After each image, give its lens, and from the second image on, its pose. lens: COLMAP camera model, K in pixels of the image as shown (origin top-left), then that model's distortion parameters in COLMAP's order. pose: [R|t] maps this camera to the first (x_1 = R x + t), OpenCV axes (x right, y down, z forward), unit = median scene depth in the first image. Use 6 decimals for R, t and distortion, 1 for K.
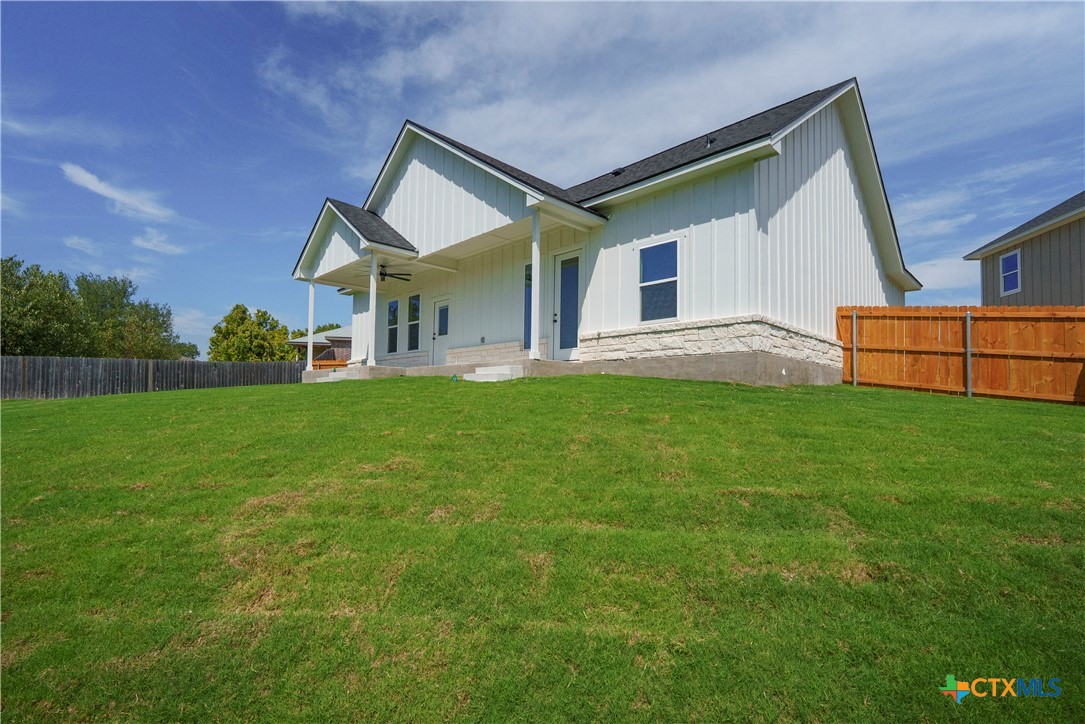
lens RADIAL K [[503.6, 0, 543.7], [0, 503.6, 384.5], [0, 0, 1]] dist [-0.011715, 0.001341]
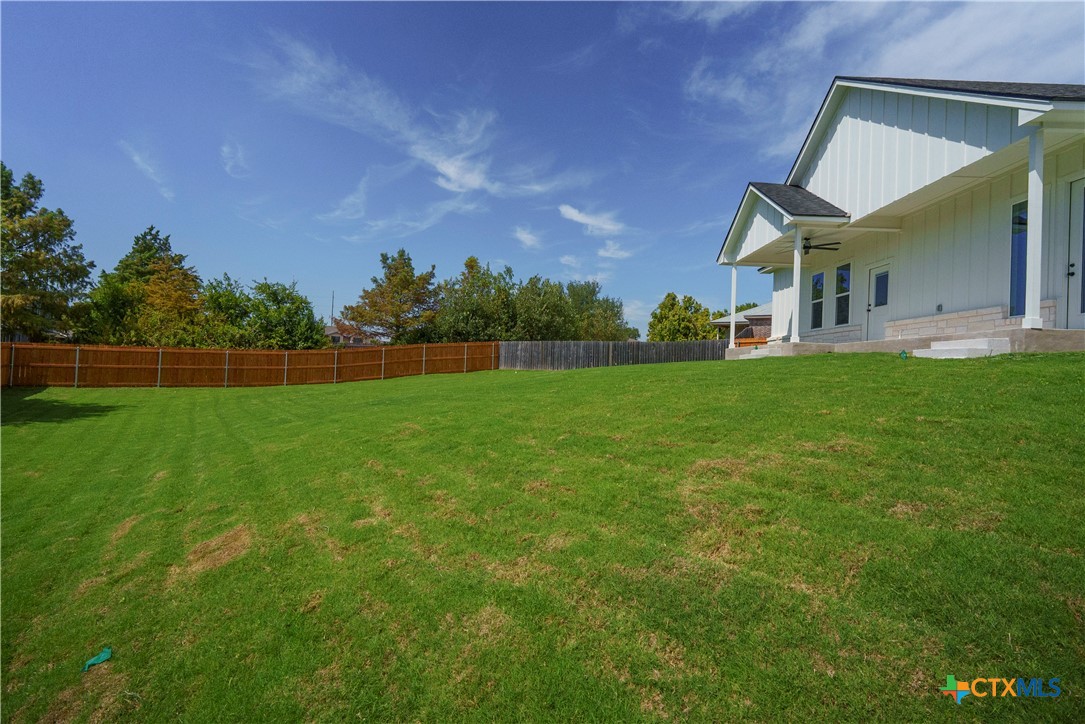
lens RADIAL K [[483.1, 0, 542.5], [0, 483.1, 362.0], [0, 0, 1]] dist [-0.015961, 0.004760]
pose [[0.696181, 0.007252, -0.717829, -0.012311], [-0.006541, 0.999972, 0.003759, 0.000744], [0.717836, 0.002079, 0.696209, -0.006307]]
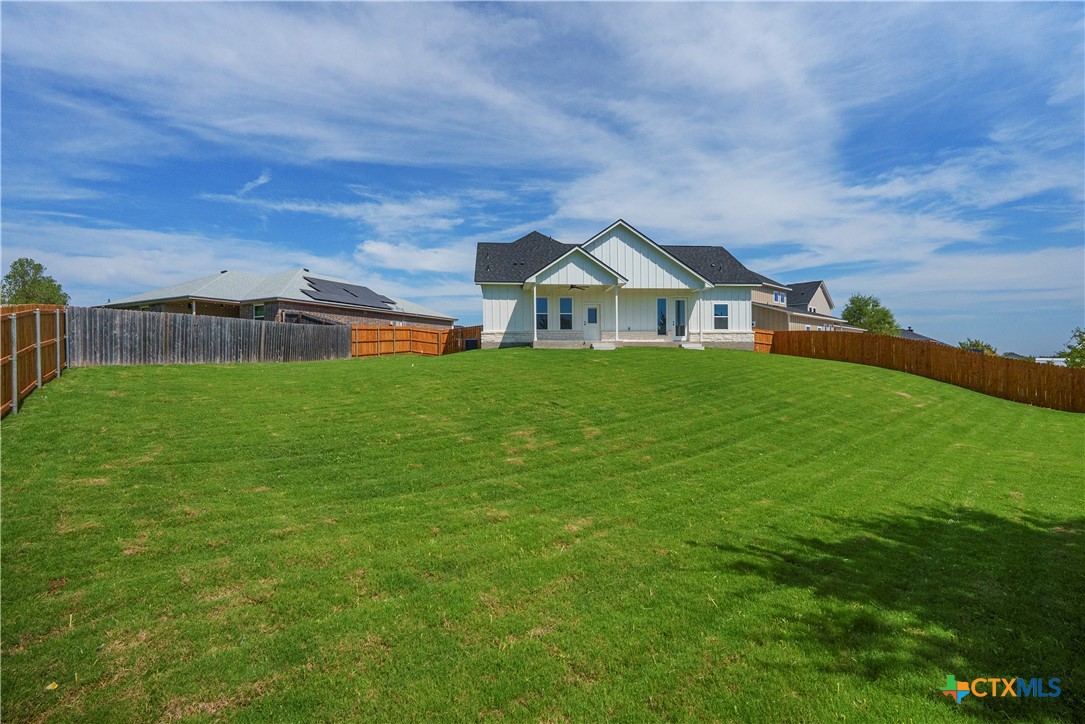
lens RADIAL K [[483.1, 0, 542.5], [0, 483.1, 362.0], [0, 0, 1]] dist [-0.015961, 0.004760]
pose [[0.629674, -0.018220, 0.776646, -2.169696], [-0.011240, 0.999407, 0.032559, -0.012051], [-0.776778, -0.029231, 0.629096, 0.001605]]
